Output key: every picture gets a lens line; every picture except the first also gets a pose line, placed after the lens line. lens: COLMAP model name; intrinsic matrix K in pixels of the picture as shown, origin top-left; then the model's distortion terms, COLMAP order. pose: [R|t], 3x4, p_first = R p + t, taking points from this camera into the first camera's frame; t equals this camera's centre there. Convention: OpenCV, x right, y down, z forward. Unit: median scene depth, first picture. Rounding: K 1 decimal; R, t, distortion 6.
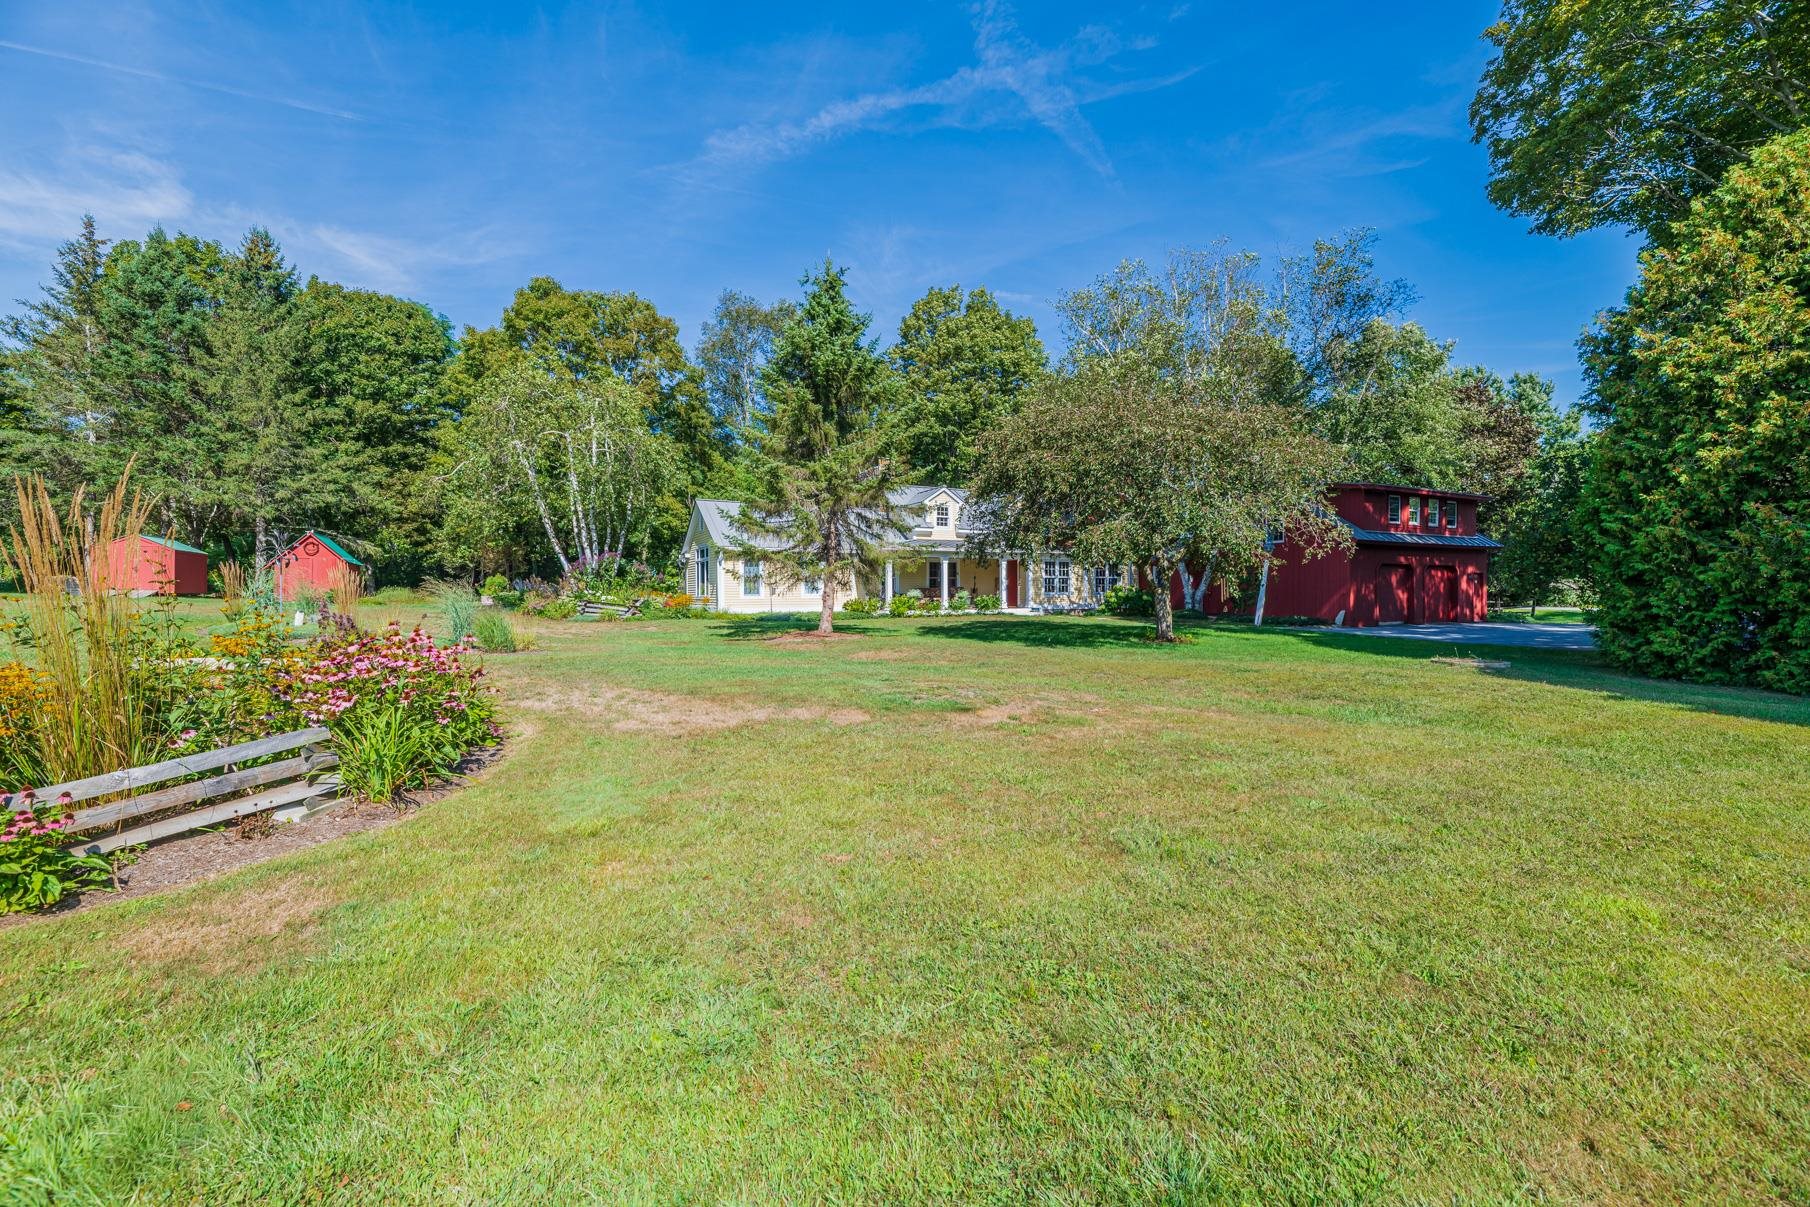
lens RADIAL K [[728.9, 0, 957.6], [0, 728.9, 596.9], [0, 0, 1]] dist [-0.000006, 0.000119]
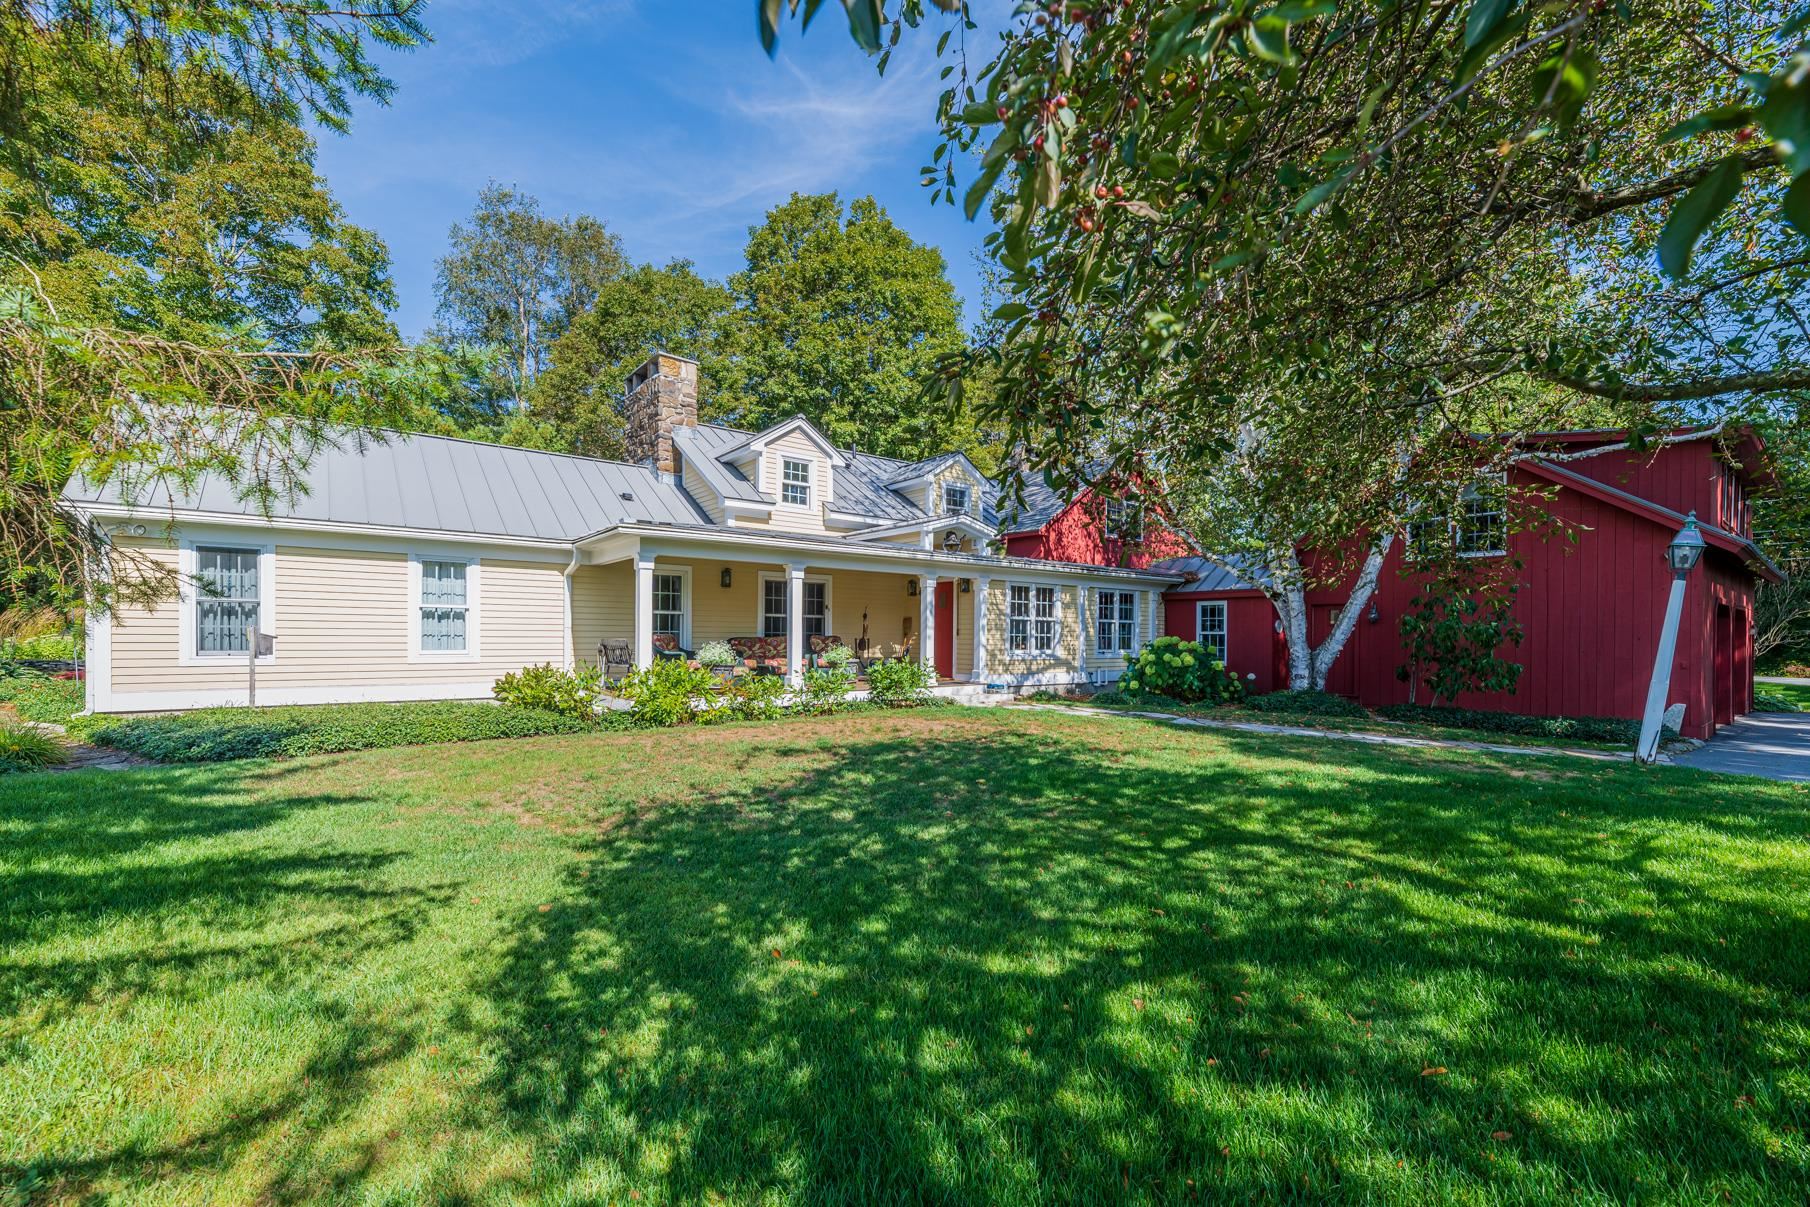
lens RADIAL K [[758.2, 0, 910.1], [0, 758.2, 599.3], [0, 0, 1]] dist [-0.000040, 0.000228]
pose [[0.993047, 0.024126, 0.115218, -0.002375], [-0.018593, 0.998633, -0.048857, -0.014006], [-0.116240, 0.046375, 0.992138, 0.527488]]
